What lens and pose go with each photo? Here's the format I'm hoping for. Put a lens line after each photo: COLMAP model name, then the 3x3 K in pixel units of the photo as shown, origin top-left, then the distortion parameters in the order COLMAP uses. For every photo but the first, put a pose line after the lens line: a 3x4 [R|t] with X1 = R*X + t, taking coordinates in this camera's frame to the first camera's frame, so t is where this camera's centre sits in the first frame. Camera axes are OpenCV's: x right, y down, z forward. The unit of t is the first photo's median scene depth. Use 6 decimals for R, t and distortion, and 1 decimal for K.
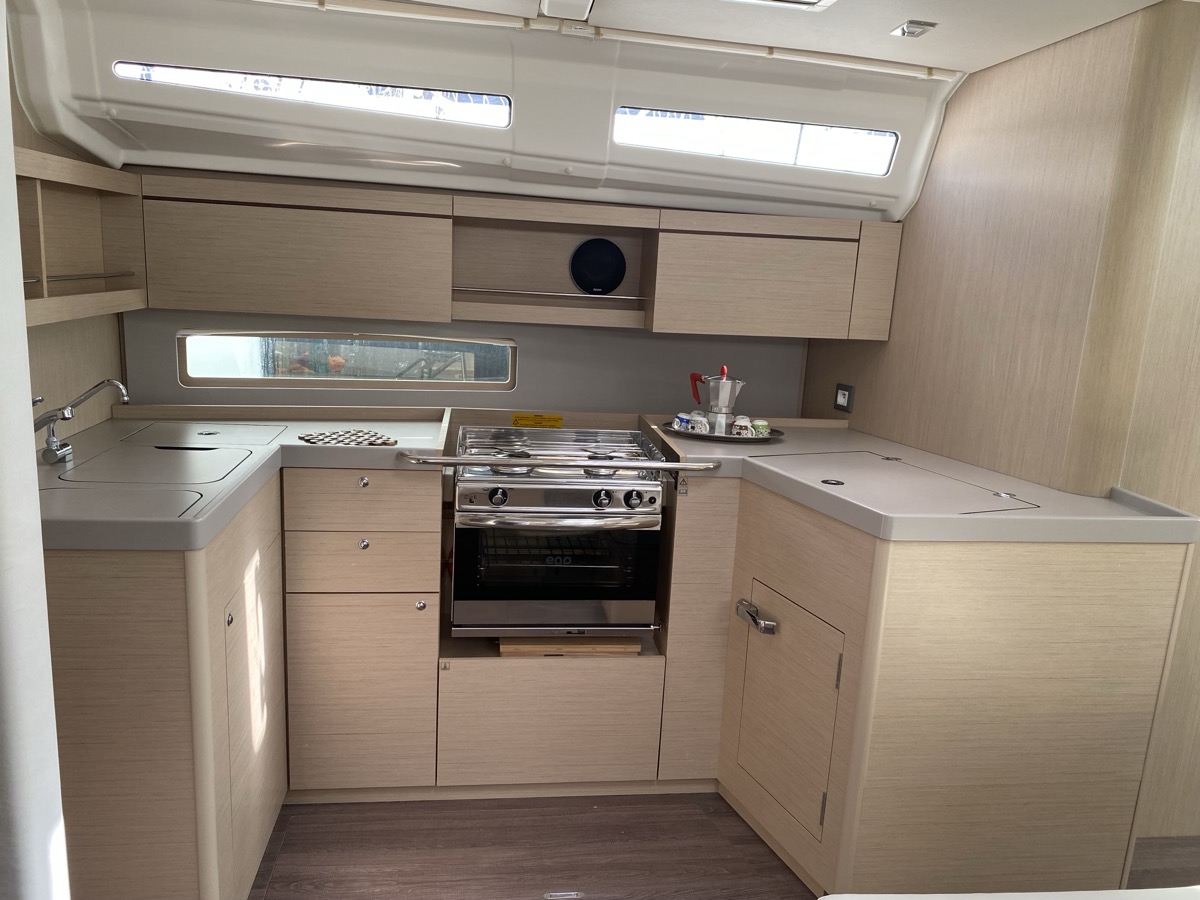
lens RADIAL K [[925.4, 0, 614.2], [0, 925.4, 461.7], [0, 0, 1]] dist [0.094369, -0.119325]
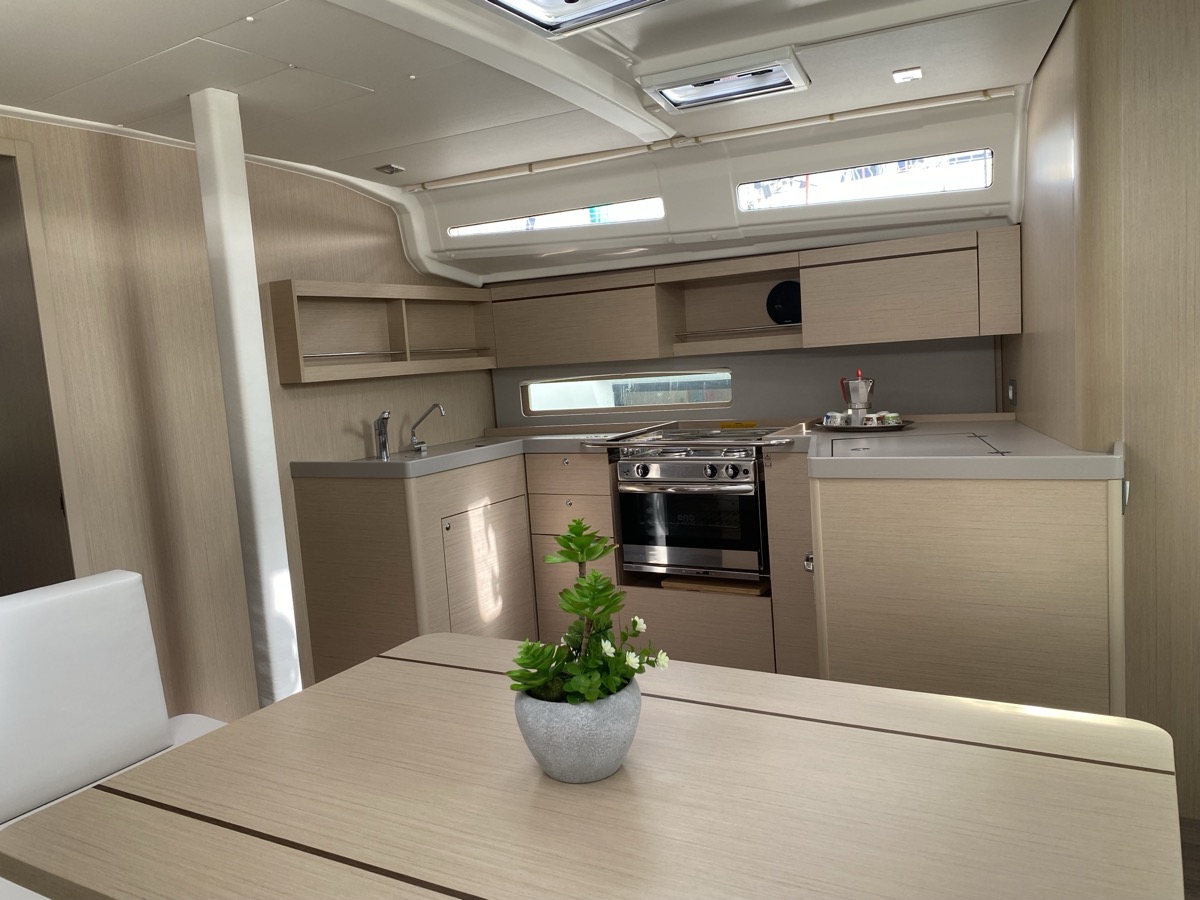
lens RADIAL K [[925.4, 0, 614.2], [0, 925.4, 461.7], [0, 0, 1]] dist [0.094369, -0.119325]
pose [[0.789095, -0.035581, -0.613240, 0.680599], [-0.020171, 0.996282, -0.083761, 0.137516], [0.613941, 0.078465, 0.785443, -0.140831]]
